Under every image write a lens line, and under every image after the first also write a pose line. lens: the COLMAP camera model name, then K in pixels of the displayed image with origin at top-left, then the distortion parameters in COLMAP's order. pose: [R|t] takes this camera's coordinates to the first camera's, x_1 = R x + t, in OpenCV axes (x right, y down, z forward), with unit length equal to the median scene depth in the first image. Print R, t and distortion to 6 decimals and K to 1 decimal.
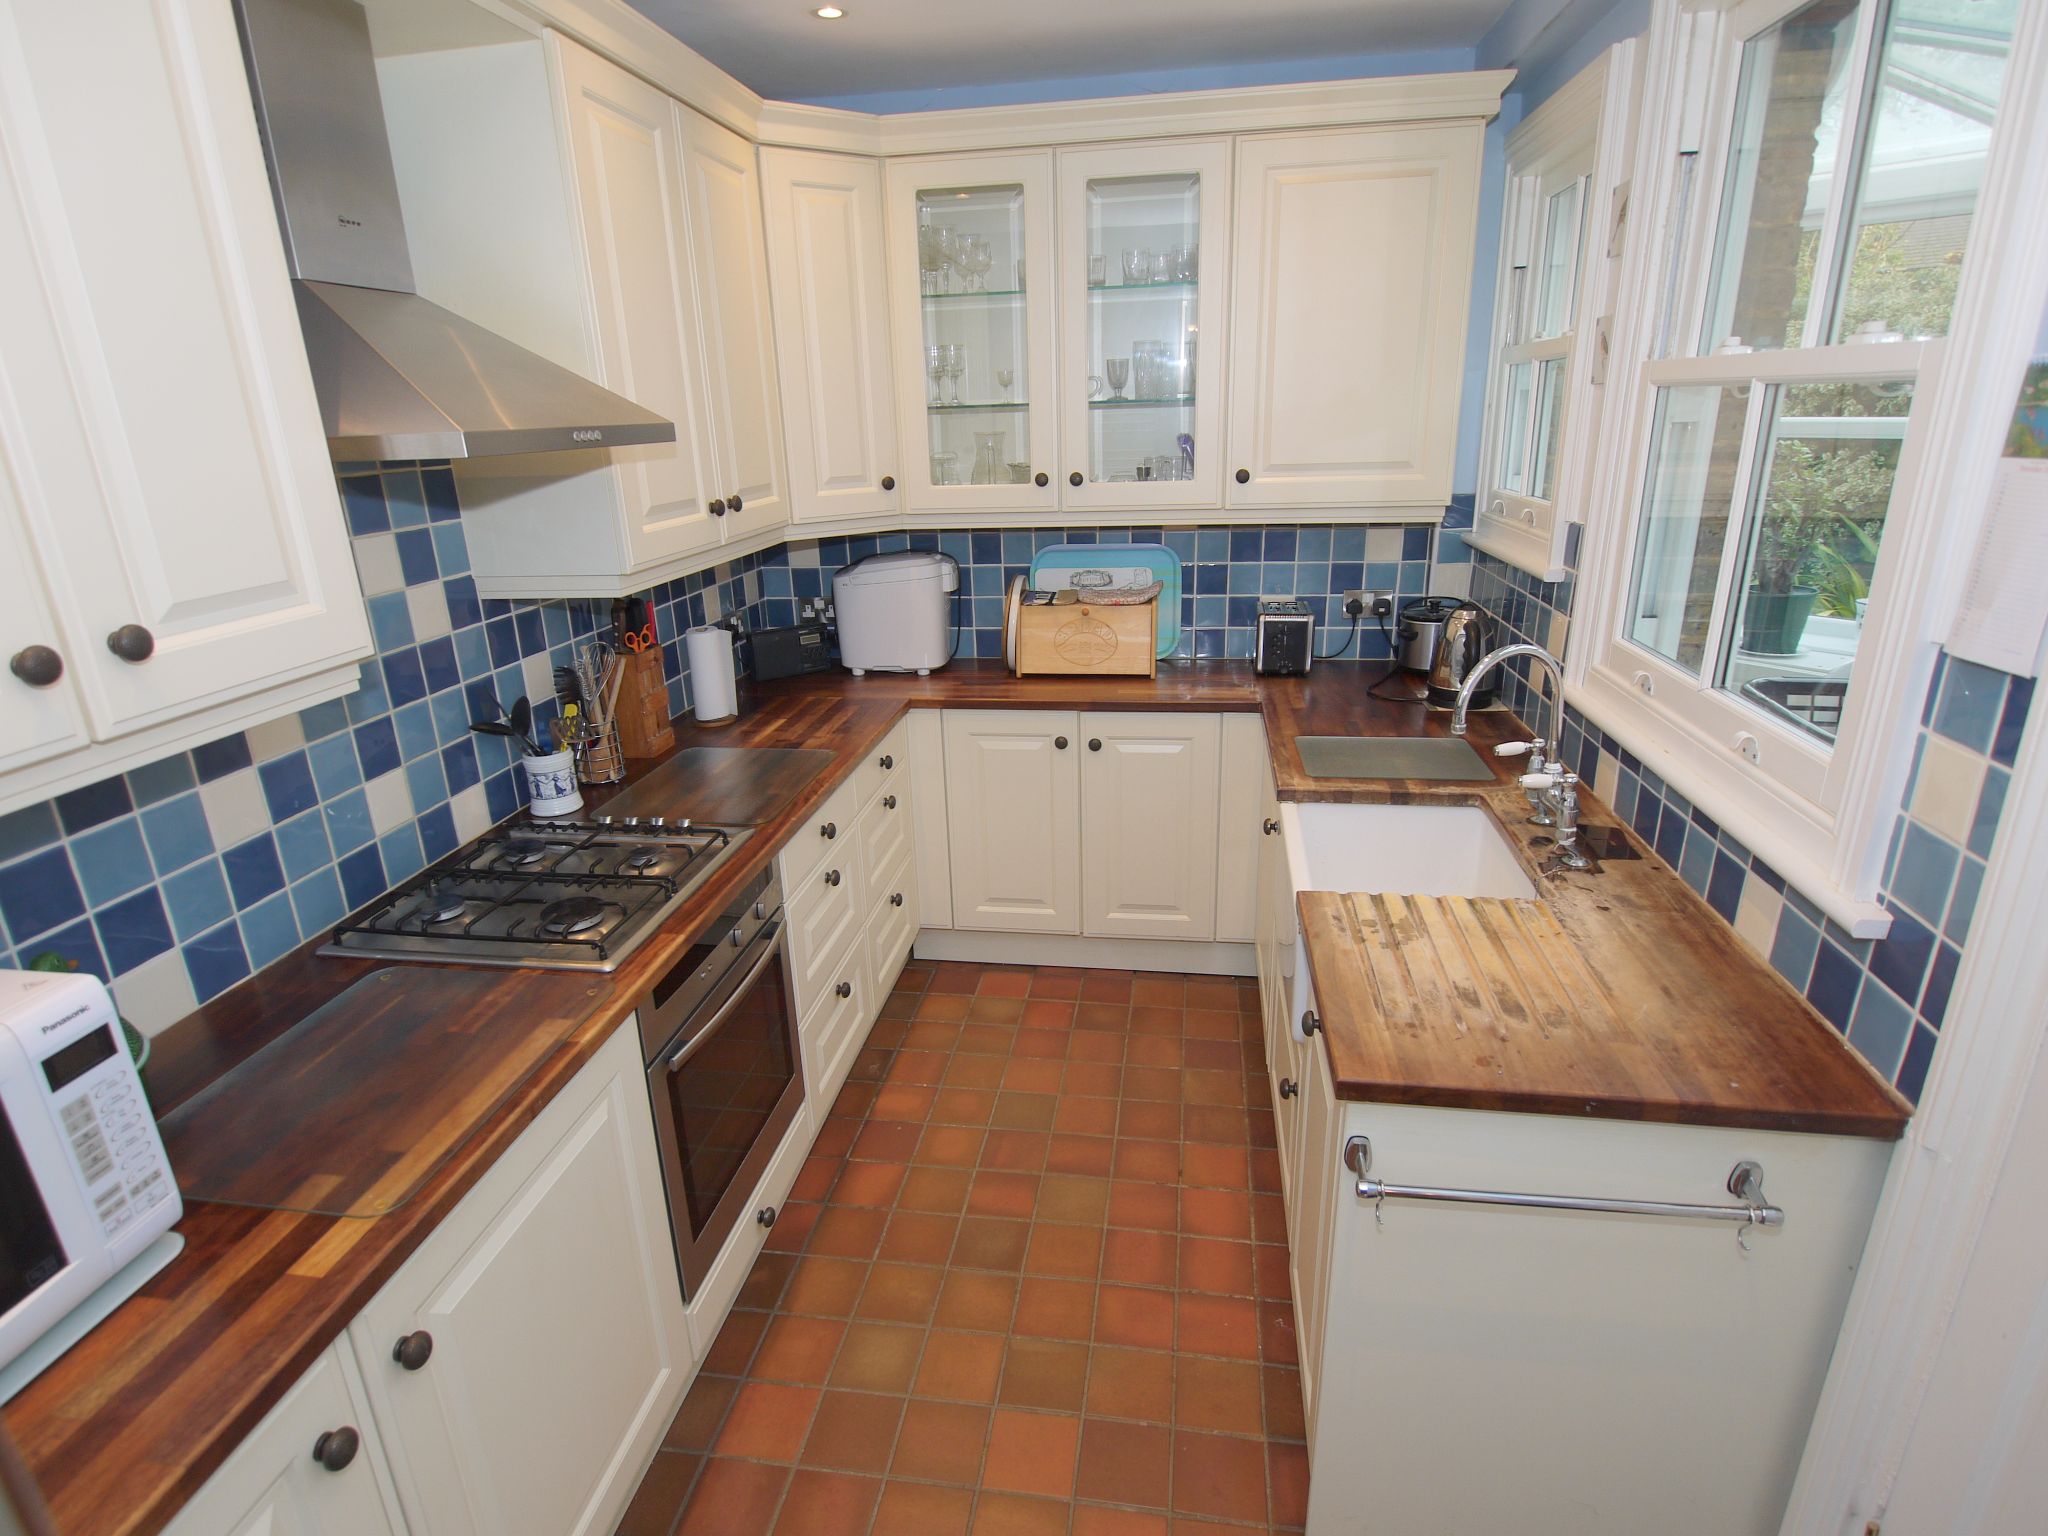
lens RADIAL K [[1079.6, 0, 1015.9], [0, 1079.6, 775.7], [0, 0, 1]] dist [0.001461, -0.014161]
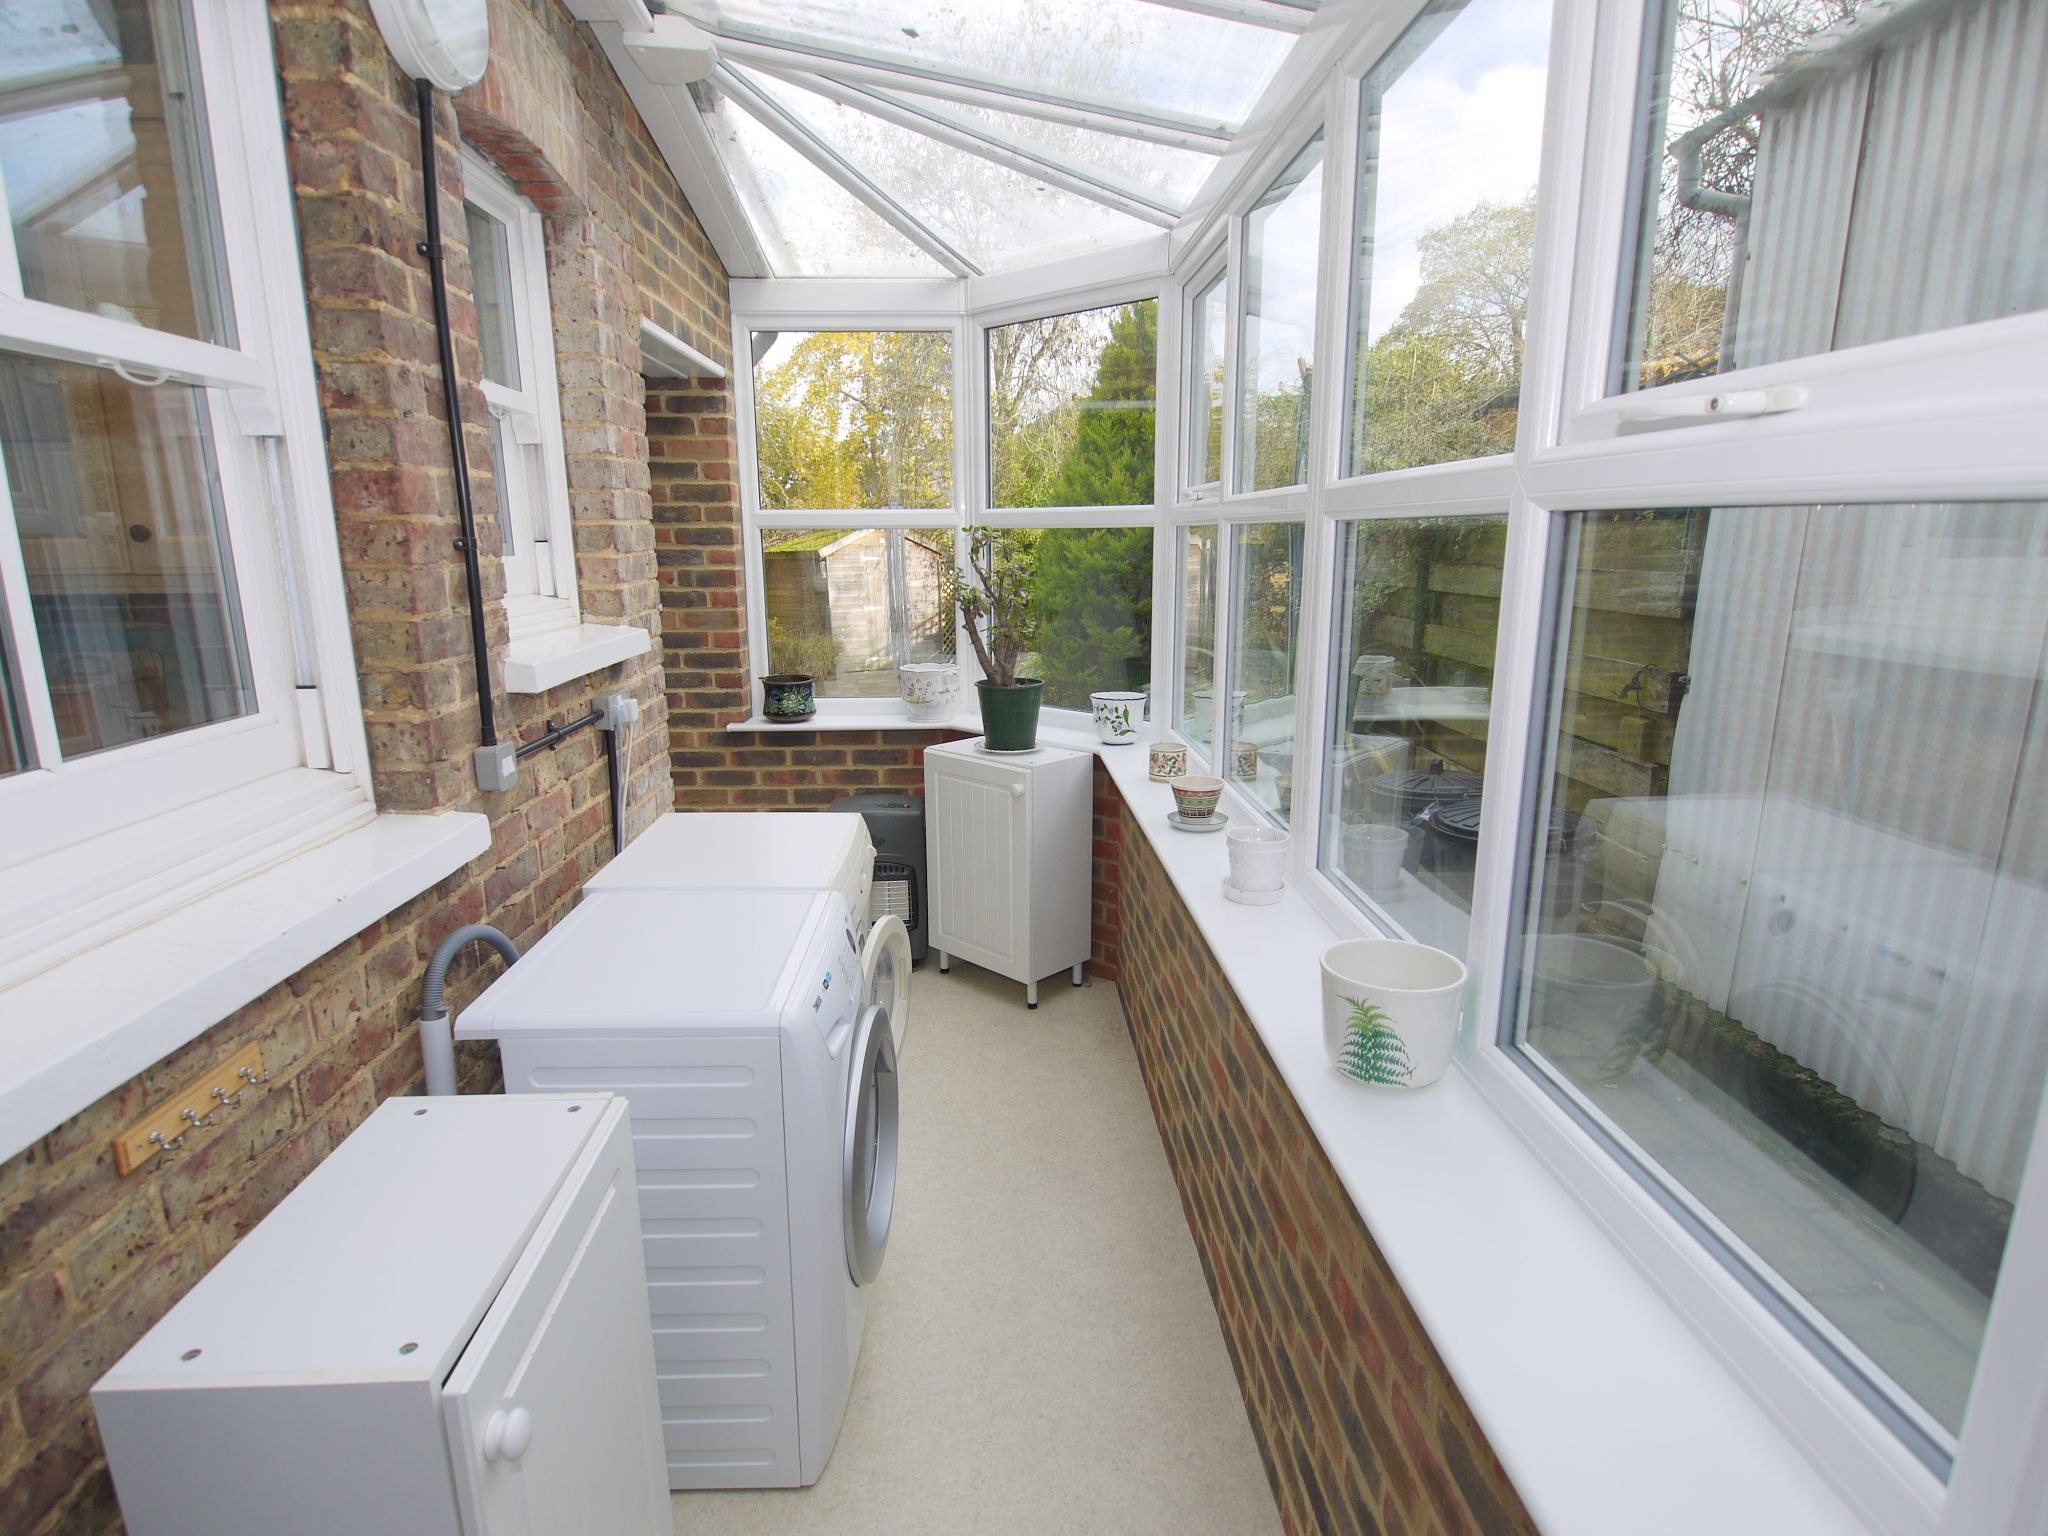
lens RADIAL K [[1079.6, 0, 1015.9], [0, 1079.6, 775.7], [0, 0, 1]] dist [0.001461, -0.014161]
pose [[0.980587, -0.017795, 0.195276, 0.671888], [0.039285, 0.993511, -0.106738, 0.013369], [-0.192110, 0.112337, 0.974923, 0.112772]]
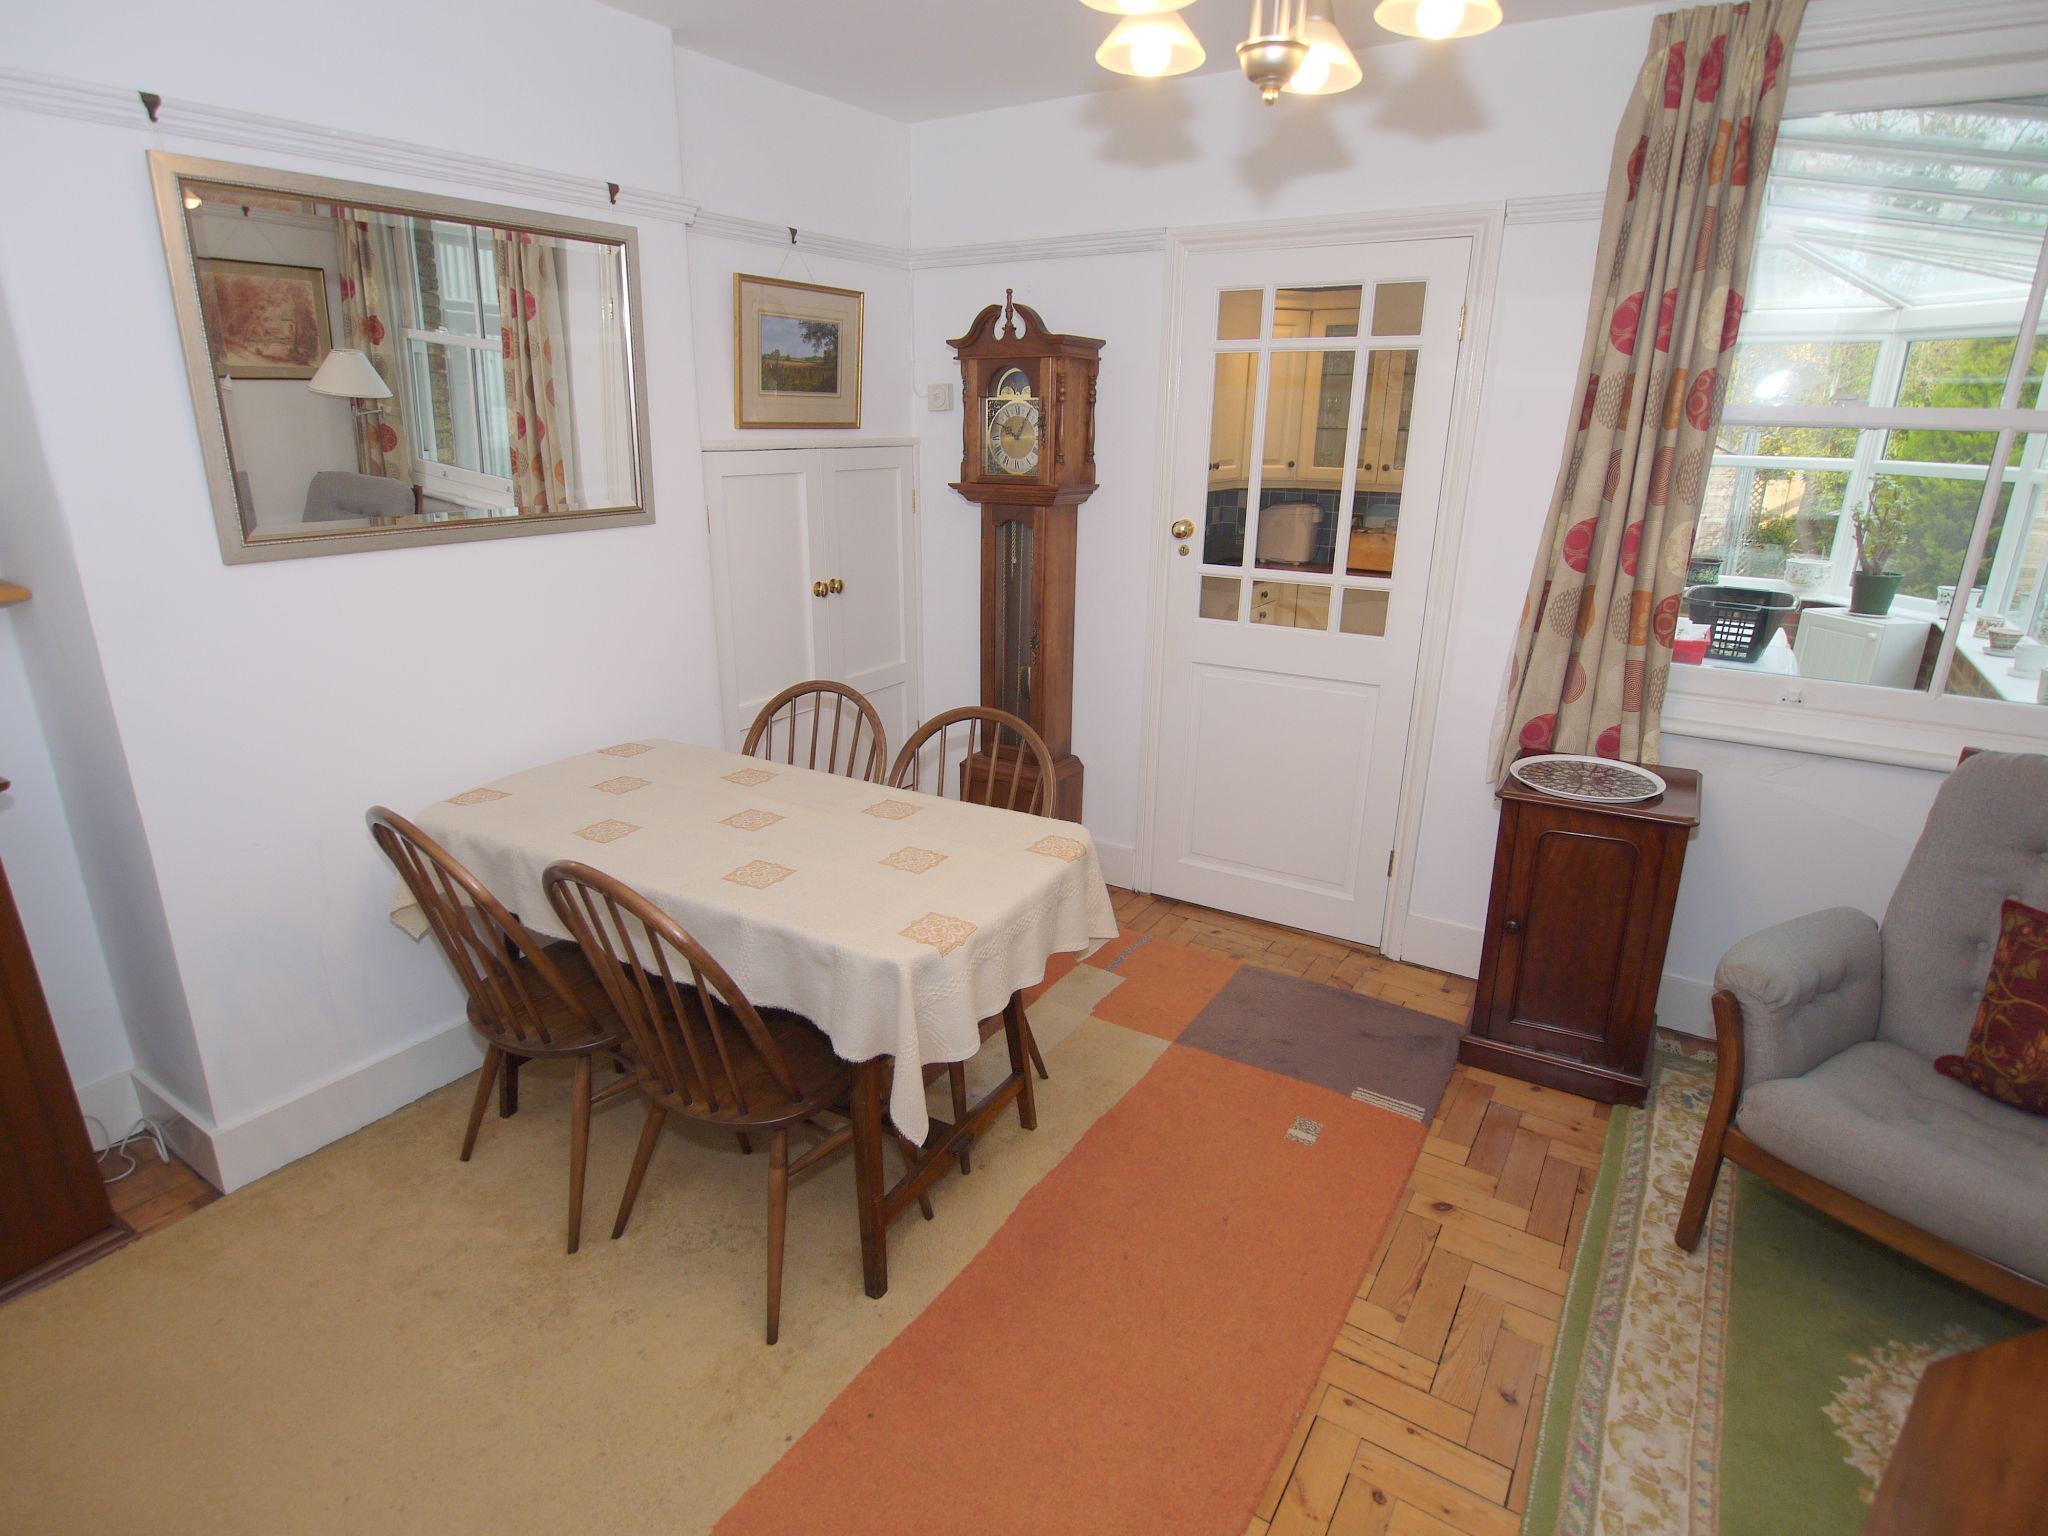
lens RADIAL K [[1079.6, 0, 1015.9], [0, 1079.6, 775.7], [0, 0, 1]] dist [0.001461, -0.014161]
pose [[0.912113, 0.166504, -0.374602, 0.273199], [-0.167173, 0.985441, 0.030963, 0.337327], [0.374304, 0.034382, 0.926669, -1.078963]]
